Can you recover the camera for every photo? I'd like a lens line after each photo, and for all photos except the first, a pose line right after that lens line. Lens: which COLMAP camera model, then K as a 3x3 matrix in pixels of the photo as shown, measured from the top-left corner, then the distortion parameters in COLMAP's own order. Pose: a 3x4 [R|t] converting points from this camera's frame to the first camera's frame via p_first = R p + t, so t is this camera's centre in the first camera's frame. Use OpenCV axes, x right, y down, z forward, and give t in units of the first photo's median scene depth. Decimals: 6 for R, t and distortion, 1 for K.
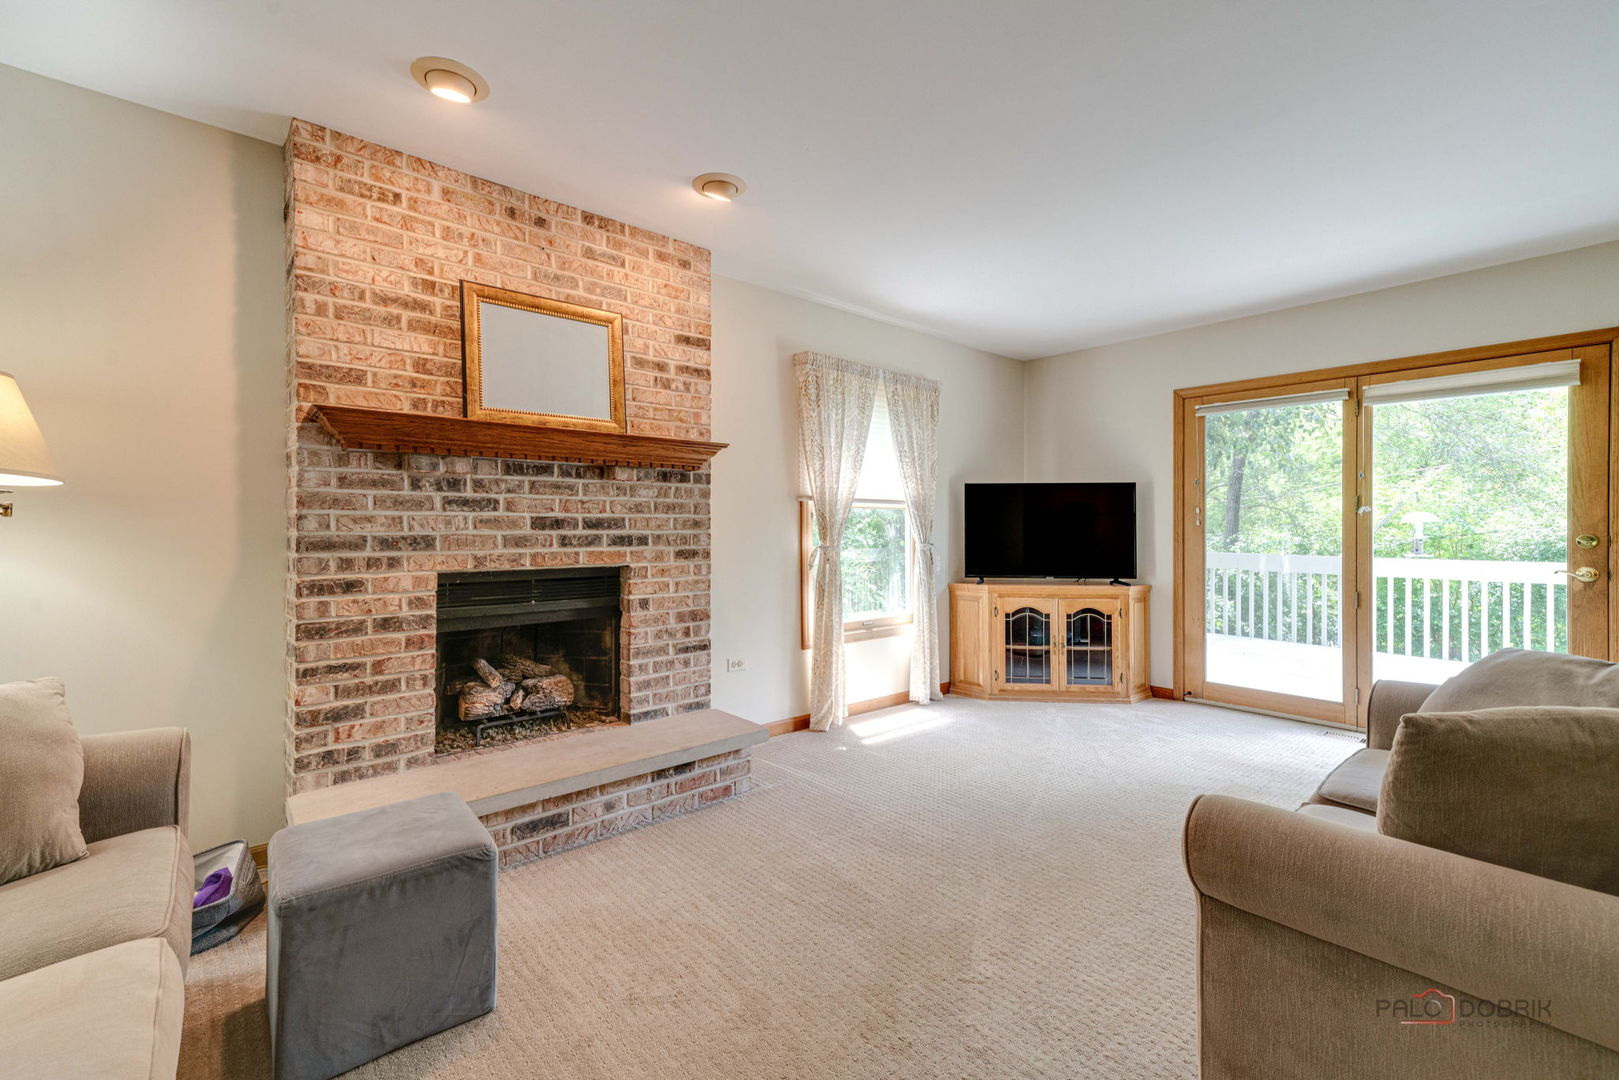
lens RADIAL K [[686.3, 0, 810.3], [0, 686.3, 529.2], [0, 0, 1]] dist [0.009659, -0.000149]
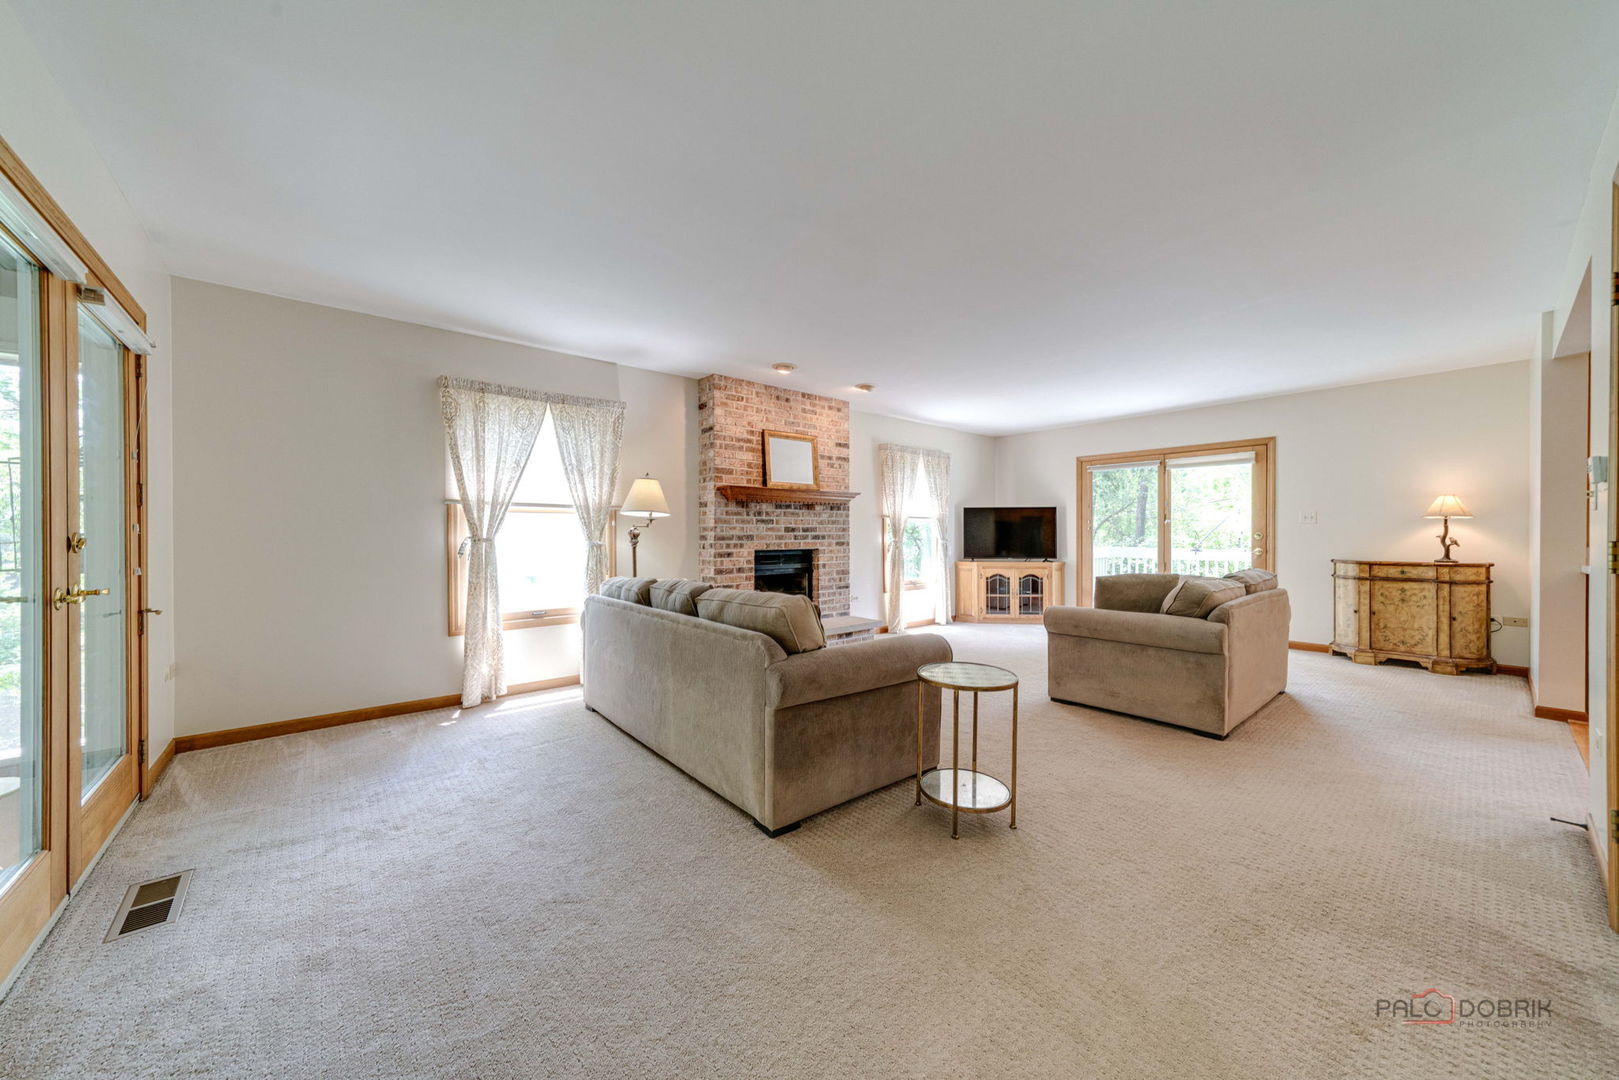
lens RADIAL K [[577.1, 0, 807.2], [0, 577.1, 542.0], [0, 0, 1]] dist [0.013935, 0.000245]
pose [[0.999924, -0.004517, -0.011454, -0.272240], [0.004637, 0.999934, 0.010510, 0.011947], [0.011406, -0.010562, 0.999879, -0.853103]]
